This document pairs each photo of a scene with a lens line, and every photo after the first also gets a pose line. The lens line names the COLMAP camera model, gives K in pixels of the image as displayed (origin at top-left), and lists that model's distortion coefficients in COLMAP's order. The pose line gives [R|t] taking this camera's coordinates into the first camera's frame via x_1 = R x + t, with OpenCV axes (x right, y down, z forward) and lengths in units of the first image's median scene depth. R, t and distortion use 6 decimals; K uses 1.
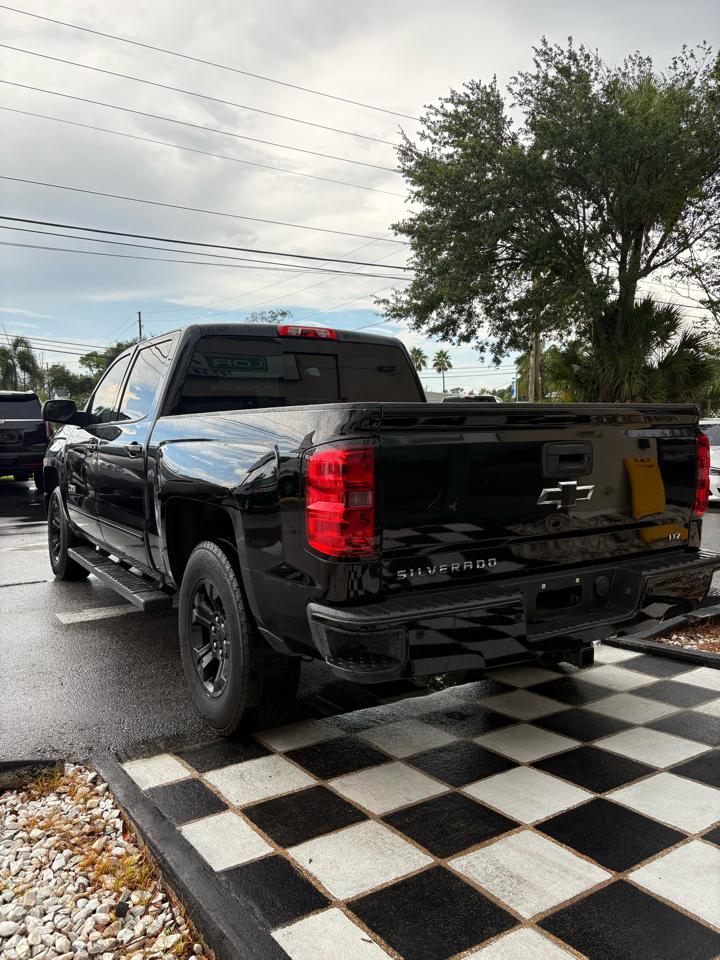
lens RADIAL K [[796.4, 0, 348.8], [0, 796.4, 485.2], [0, 0, 1]] dist [-0.001839, -0.007899]
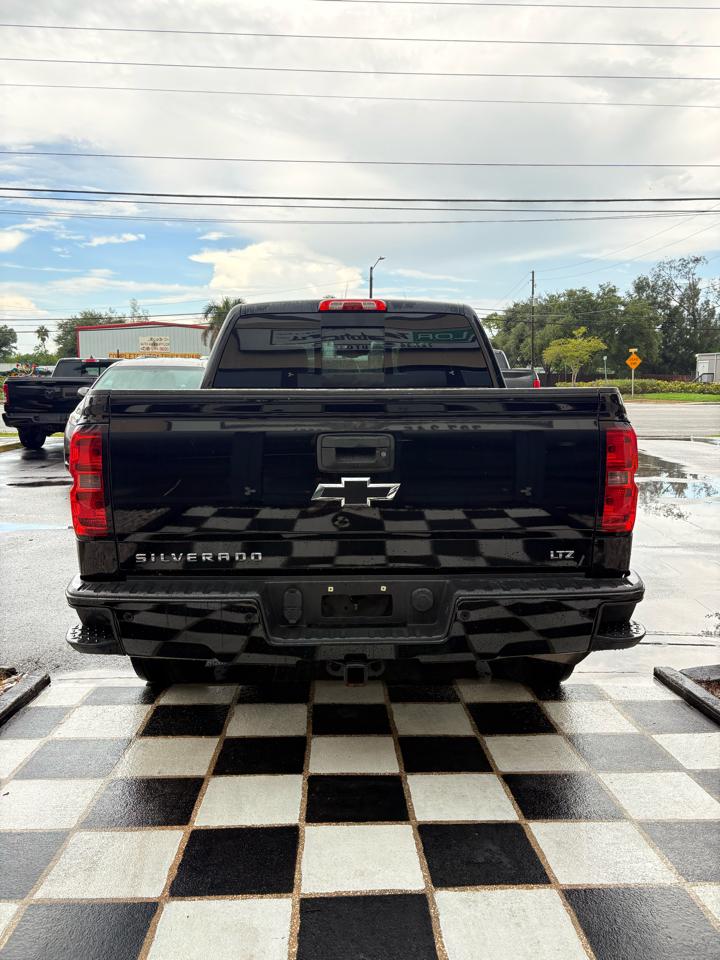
lens RADIAL K [[801.4, 0, 360.0], [0, 801.4, 480.0], [0, 0, 1]] dist [0.002936, -0.019562]
pose [[0.849886, 0.072150, -0.522004, 0.745675], [-0.048494, 0.997088, 0.058861, -0.054671], [0.524731, -0.024711, 0.850909, 0.236576]]
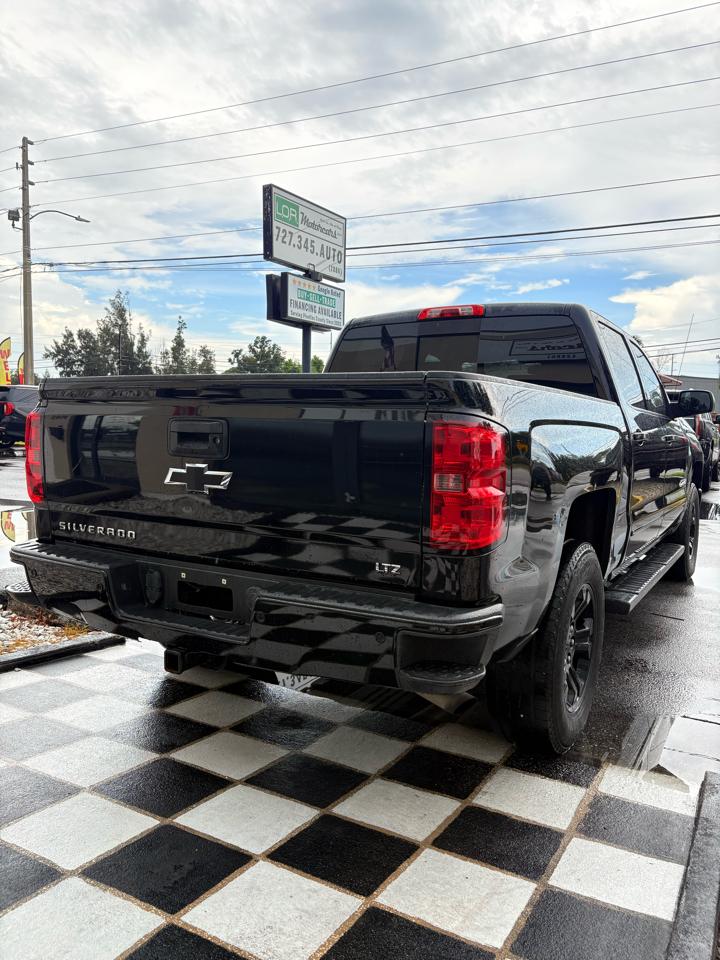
lens RADIAL K [[788.1, 0, 327.1], [0, 788.1, 485.0], [0, 0, 1]] dist [0.010608, 0.005539]
pose [[0.424276, 0.090976, -0.900951, 1.127603], [-0.097815, 0.993723, 0.054281, -0.042732], [0.900234, 0.065097, 0.430512, 0.750147]]
